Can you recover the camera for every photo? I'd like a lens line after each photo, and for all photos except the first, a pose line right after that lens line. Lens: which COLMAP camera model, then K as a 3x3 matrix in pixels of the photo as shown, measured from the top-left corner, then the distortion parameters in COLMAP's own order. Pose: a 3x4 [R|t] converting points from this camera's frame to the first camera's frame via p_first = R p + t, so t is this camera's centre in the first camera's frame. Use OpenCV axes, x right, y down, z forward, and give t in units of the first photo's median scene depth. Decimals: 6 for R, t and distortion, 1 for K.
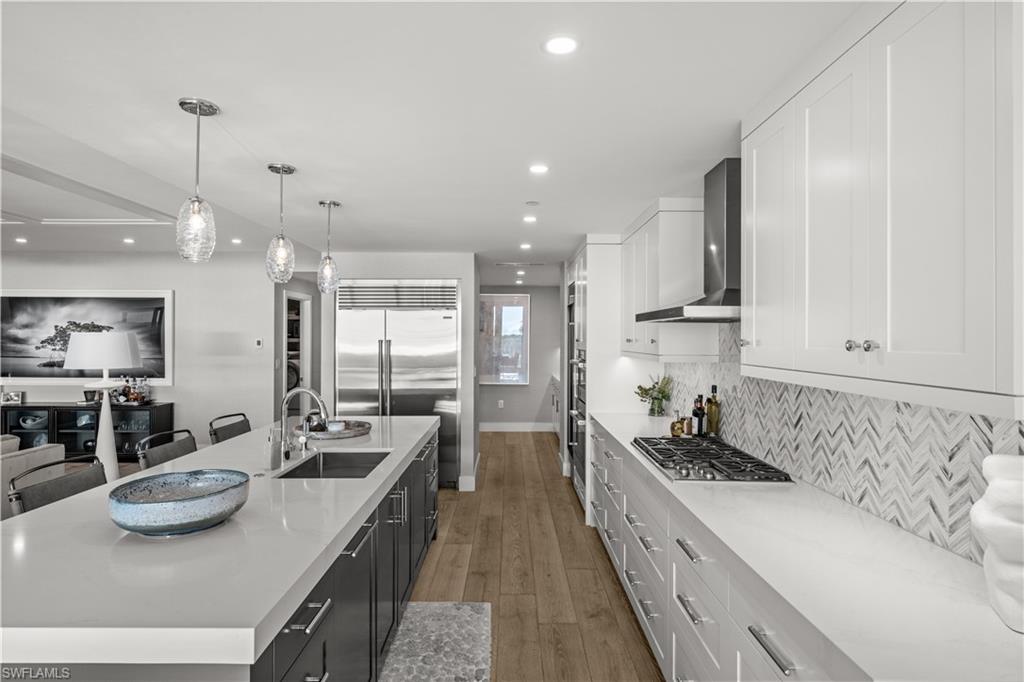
lens RADIAL K [[559.9, 0, 516.9], [0, 559.9, 339.1], [0, 0, 1]] dist [-0.012030, 0.000773]
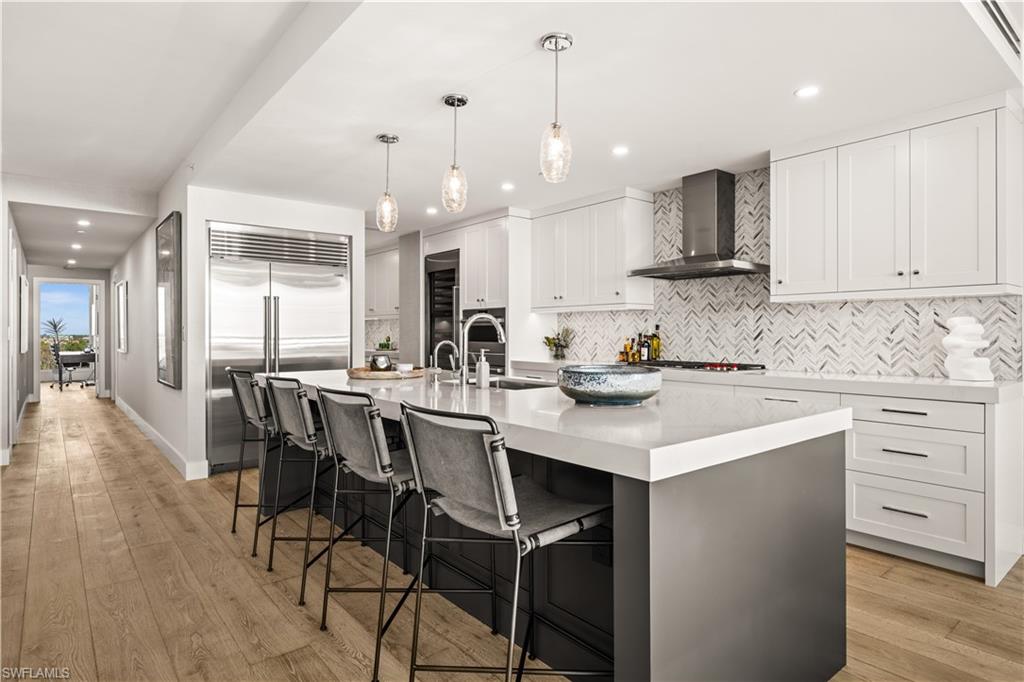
lens RADIAL K [[559.9, 0, 517.4], [0, 559.9, 340.4], [0, 0, 1]] dist [-0.012030, 0.000773]
pose [[0.774765, -0.012558, 0.632124, -0.753704], [0.004691, 0.999889, 0.014115, 0.092142], [-0.632232, -0.007970, 0.774738, 0.109907]]
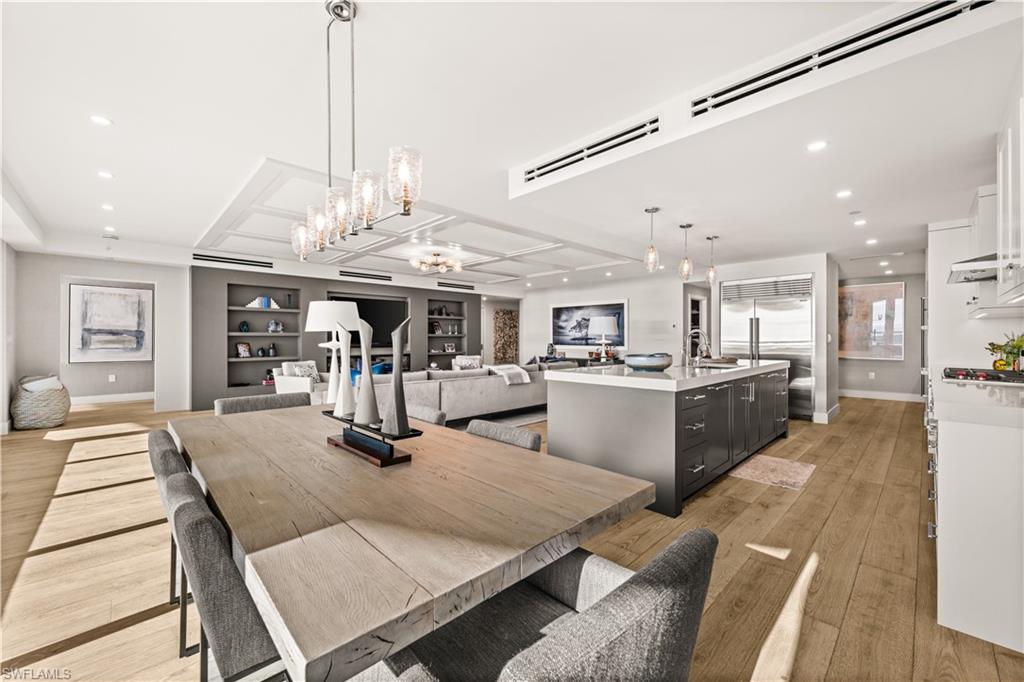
lens RADIAL K [[413.2, 0, 509.9], [0, 413.2, 339.3], [0, 0, 1]] dist [0.002196, -0.000361]
pose [[0.691822, -0.005097, -0.722050, 0.183694], [0.001623, 0.999984, -0.005504, 0.098641], [0.722066, 0.002636, 0.691819, -0.422240]]
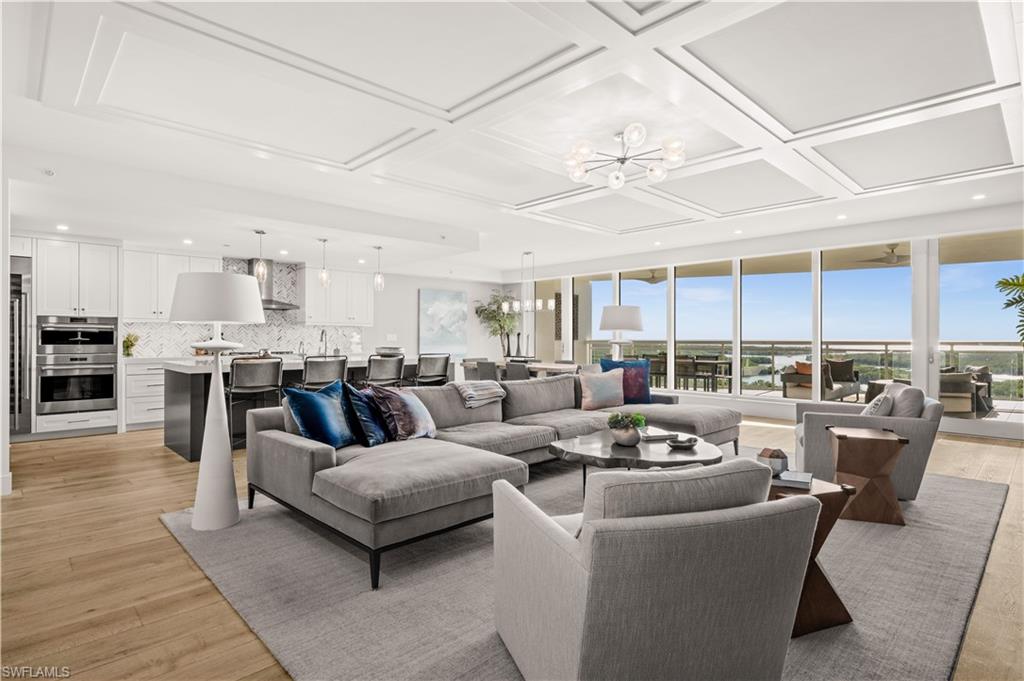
lens RADIAL K [[524.1, 0, 513.4], [0, 524.1, 340.9], [0, 0, 1]] dist [0.004526, 0.001269]
pose [[-0.688963, -0.009795, 0.724731, -2.059215], [-0.003960, 0.999945, 0.009751, 0.083872], [-0.724786, 0.003848, -0.688963, 1.531747]]
